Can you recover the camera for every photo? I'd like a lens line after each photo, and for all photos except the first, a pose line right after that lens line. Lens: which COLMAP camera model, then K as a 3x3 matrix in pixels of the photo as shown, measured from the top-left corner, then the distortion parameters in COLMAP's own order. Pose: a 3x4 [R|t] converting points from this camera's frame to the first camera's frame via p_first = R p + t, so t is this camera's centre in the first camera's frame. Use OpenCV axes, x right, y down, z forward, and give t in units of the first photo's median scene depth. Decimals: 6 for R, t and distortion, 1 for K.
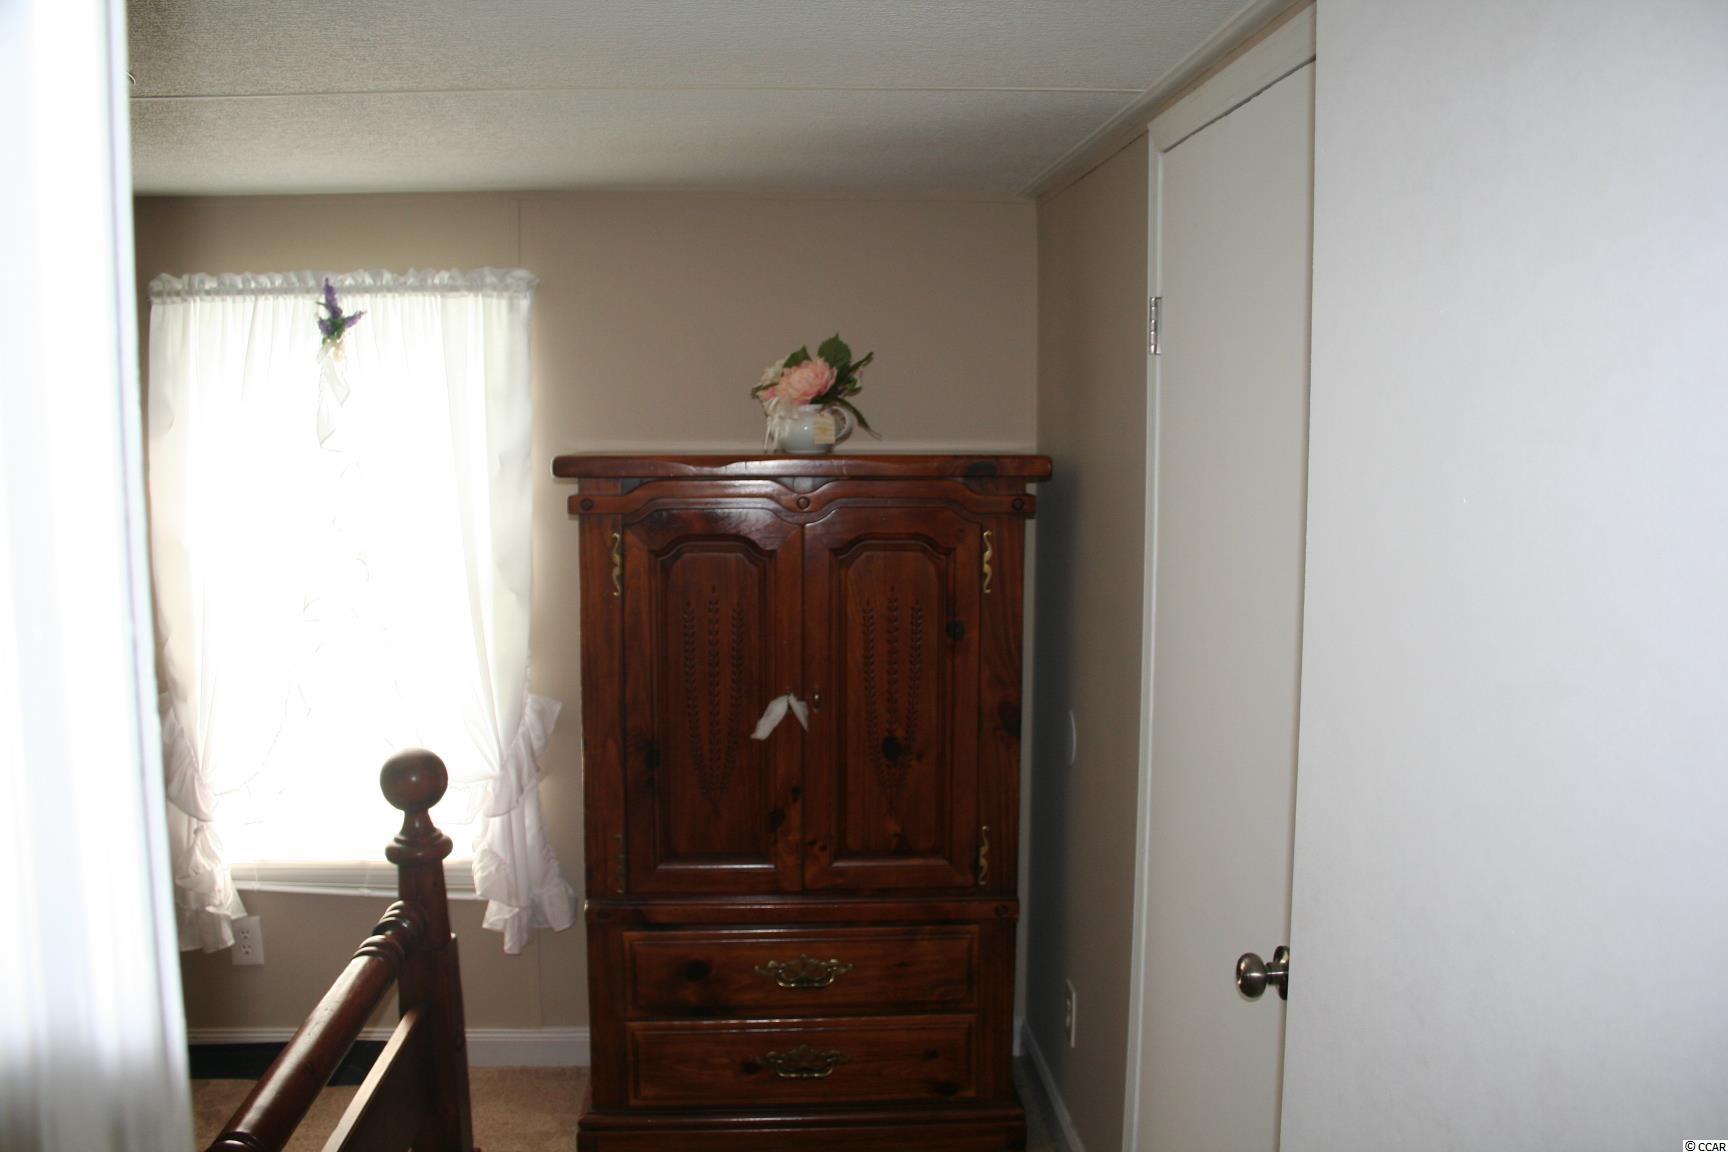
lens RADIAL K [[1449.1, 0, 861.8], [0, 1449.1, 576.4], [0, 0, 1]] dist [-0.096046, 0.077743]
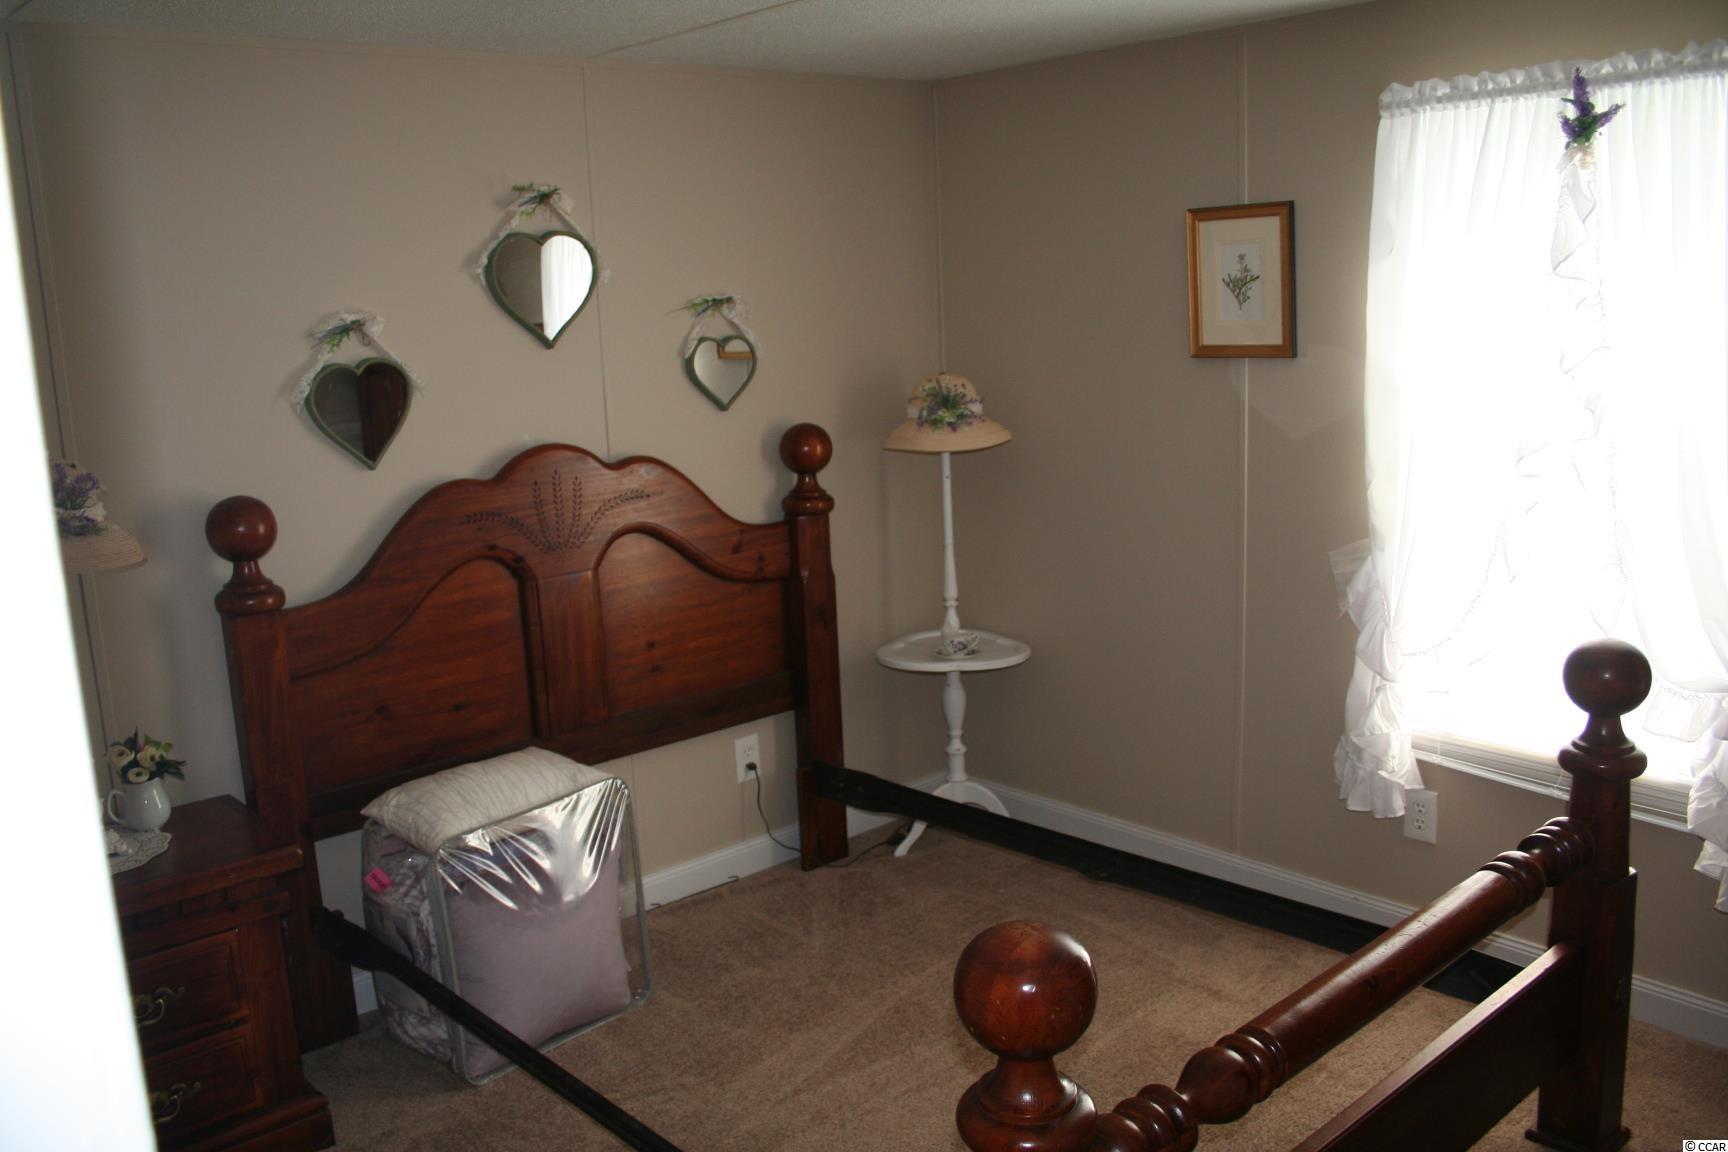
lens RADIAL K [[1449.1, 0, 862.1], [0, 1449.1, 581.0], [0, 0, 1]] dist [-0.096046, 0.077743]
pose [[0.632779, 0.132603, -0.762894, 0.029933], [-0.051116, 0.990232, 0.129720, 0.002452], [0.772643, -0.043088, 0.633377, 0.138919]]
